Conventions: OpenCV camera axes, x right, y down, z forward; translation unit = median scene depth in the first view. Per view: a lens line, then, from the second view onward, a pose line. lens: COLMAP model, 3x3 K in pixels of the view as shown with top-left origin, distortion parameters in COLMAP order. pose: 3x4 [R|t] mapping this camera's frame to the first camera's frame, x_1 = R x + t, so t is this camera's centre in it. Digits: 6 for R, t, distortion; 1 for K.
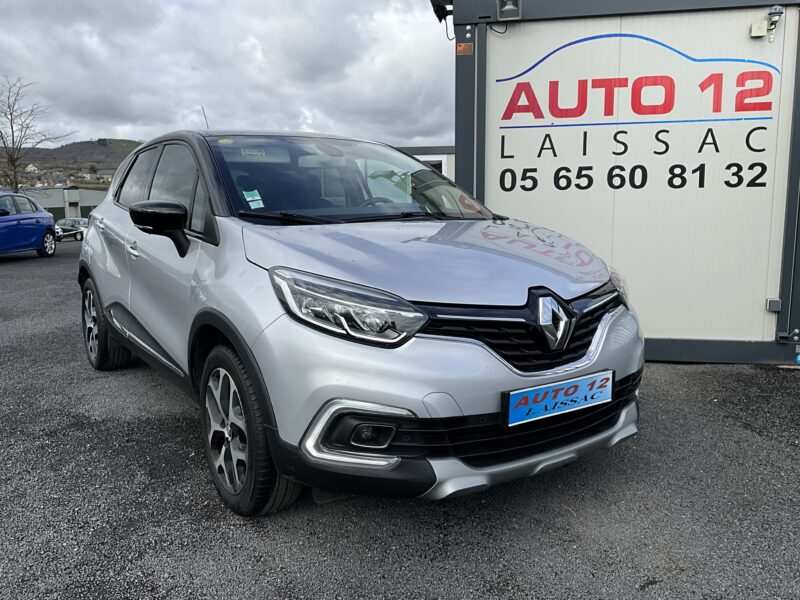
lens RADIAL K [[685.5, 0, 400.0], [0, 685.5, 300.0], [0, 0, 1]] dist [-0.005705, -0.019159]
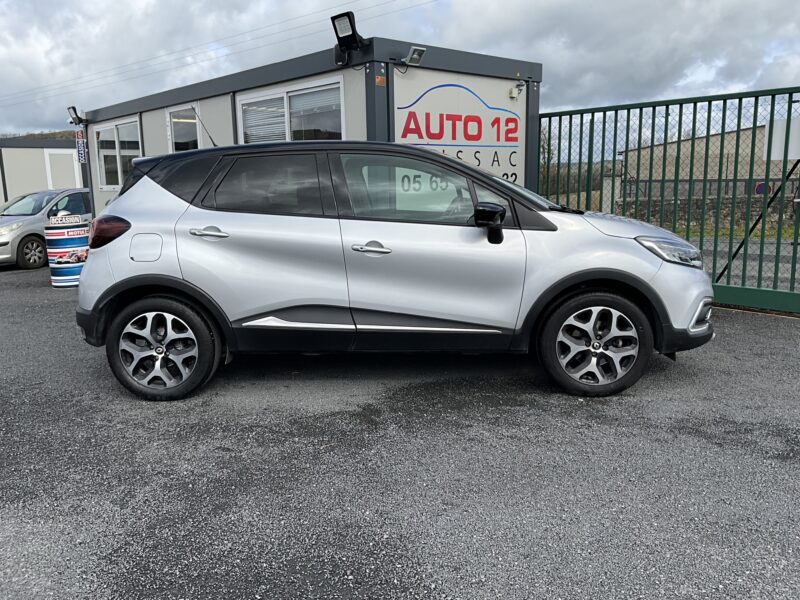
lens RADIAL K [[696.4, 0, 400.0], [0, 696.4, 300.0], [0, 0, 1]] dist [0.062793, -0.004901]
pose [[0.569489, -0.136915, 0.810516, -1.055915], [0.133872, 0.988315, 0.072888, -0.054647], [-0.811024, 0.066996, 0.581164, 0.247230]]
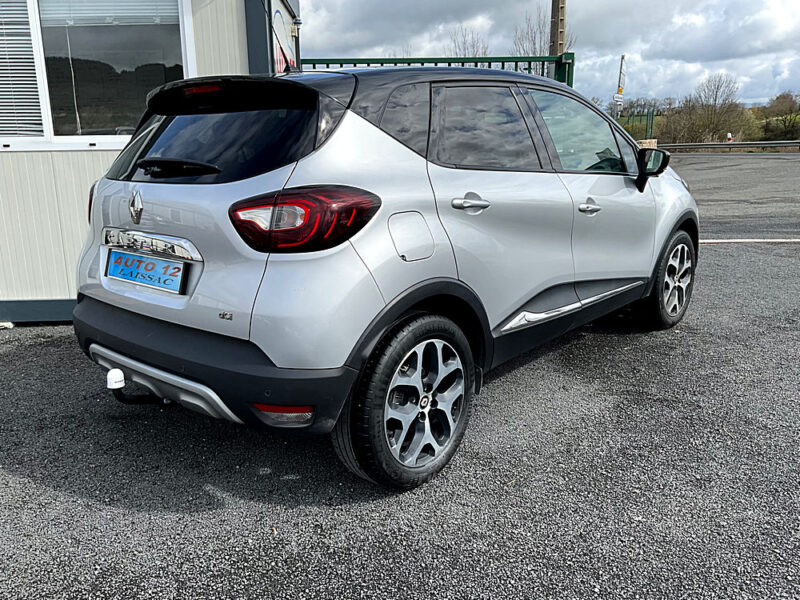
lens RADIAL K [[696.4, 0, 400.0], [0, 696.4, 300.0], [0, 0, 1]] dist [0.062793, -0.004901]
pose [[-0.299870, -0.204883, 0.931719, -0.995352], [0.166944, 0.950324, 0.262705, -0.199023], [-0.939259, 0.234323, -0.250770, 1.223977]]
